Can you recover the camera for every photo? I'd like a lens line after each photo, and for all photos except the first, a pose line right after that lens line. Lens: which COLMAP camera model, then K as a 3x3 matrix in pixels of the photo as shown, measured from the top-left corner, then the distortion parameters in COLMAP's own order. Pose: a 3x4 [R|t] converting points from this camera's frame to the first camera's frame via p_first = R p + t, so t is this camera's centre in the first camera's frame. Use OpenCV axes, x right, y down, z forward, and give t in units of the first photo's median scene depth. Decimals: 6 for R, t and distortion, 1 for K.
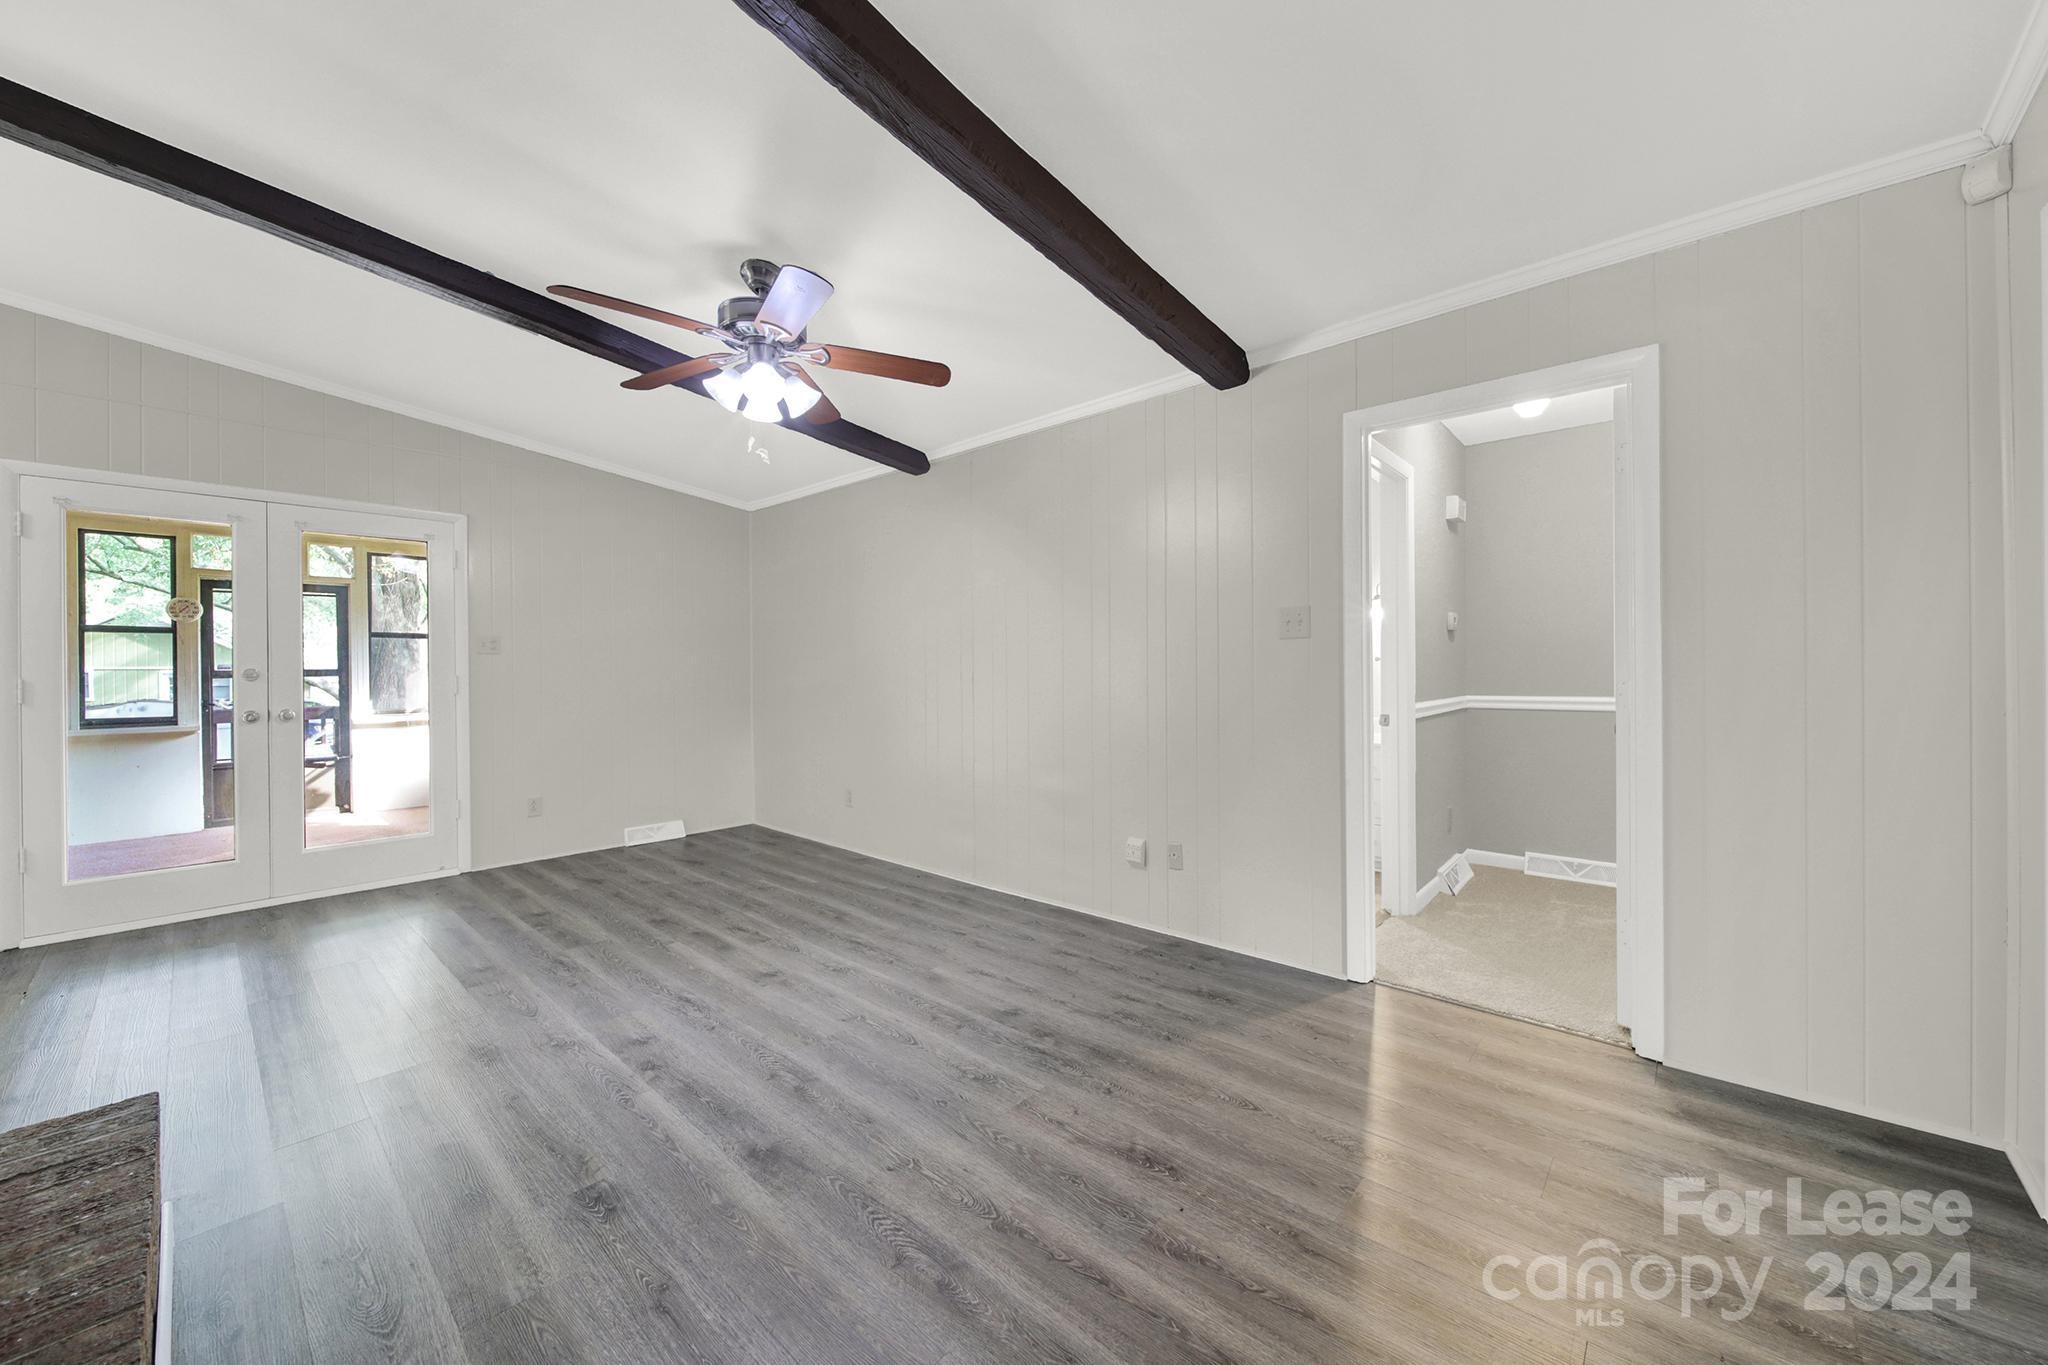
lens RADIAL K [[755.3, 0, 1025.3], [0, 755.3, 670.0], [0, 0, 1]] dist [-0.001787, -0.000169]
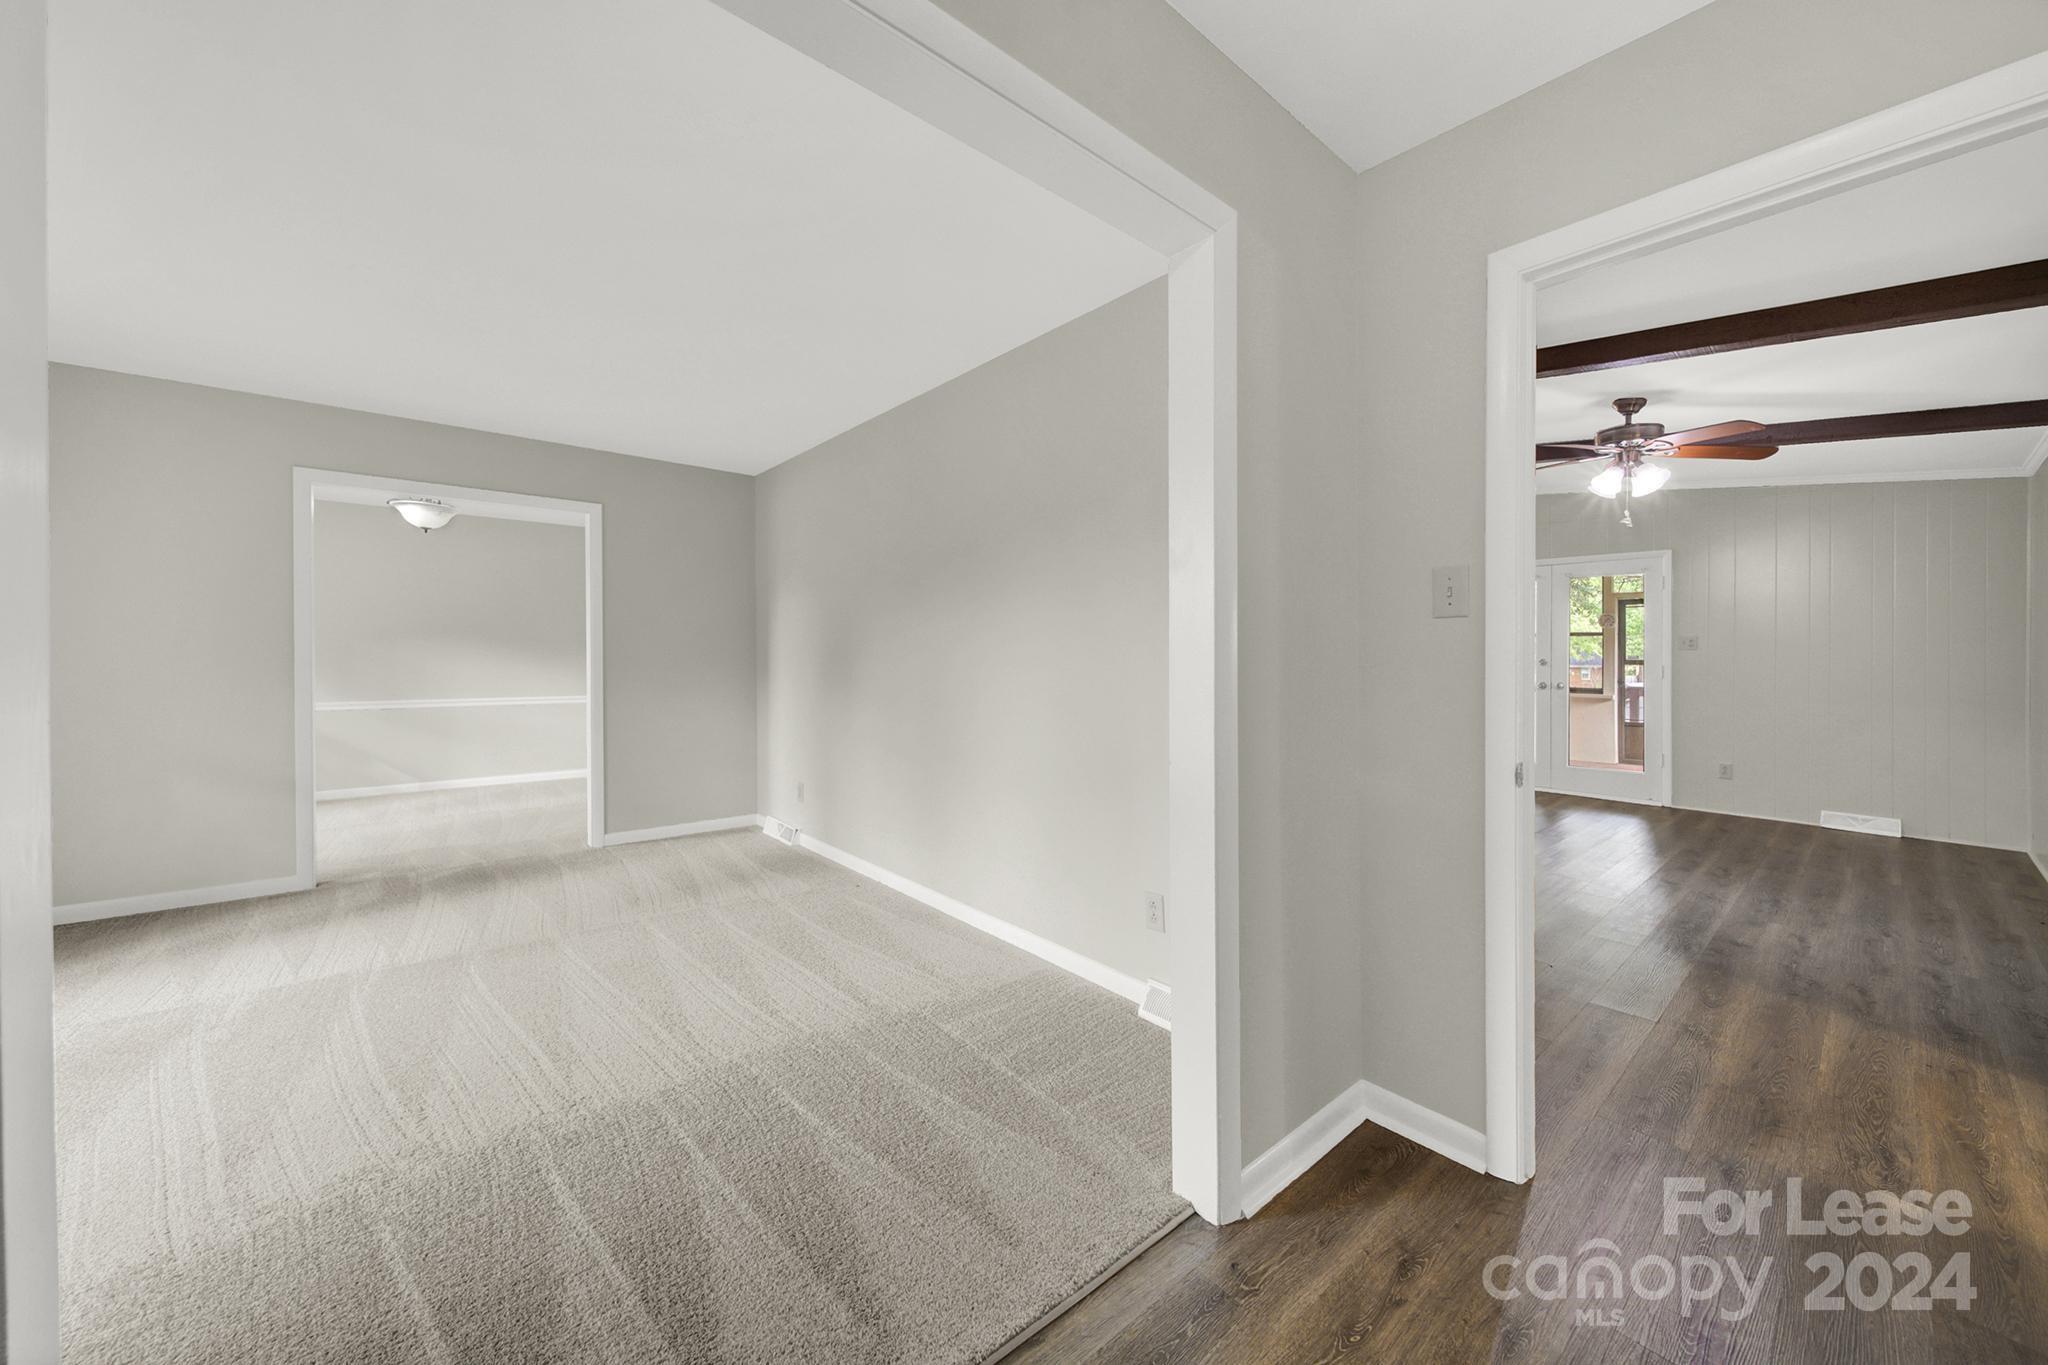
lens RADIAL K [[755.3, 0, 1025.3], [0, 755.3, 670.0], [0, 0, 1]] dist [-0.001787, -0.000169]
pose [[-0.123182, 0.026954, -0.992018, 0.678097], [-0.012637, 0.999507, 0.028727, -0.008416], [0.992304, 0.016075, -0.122781, -0.005512]]
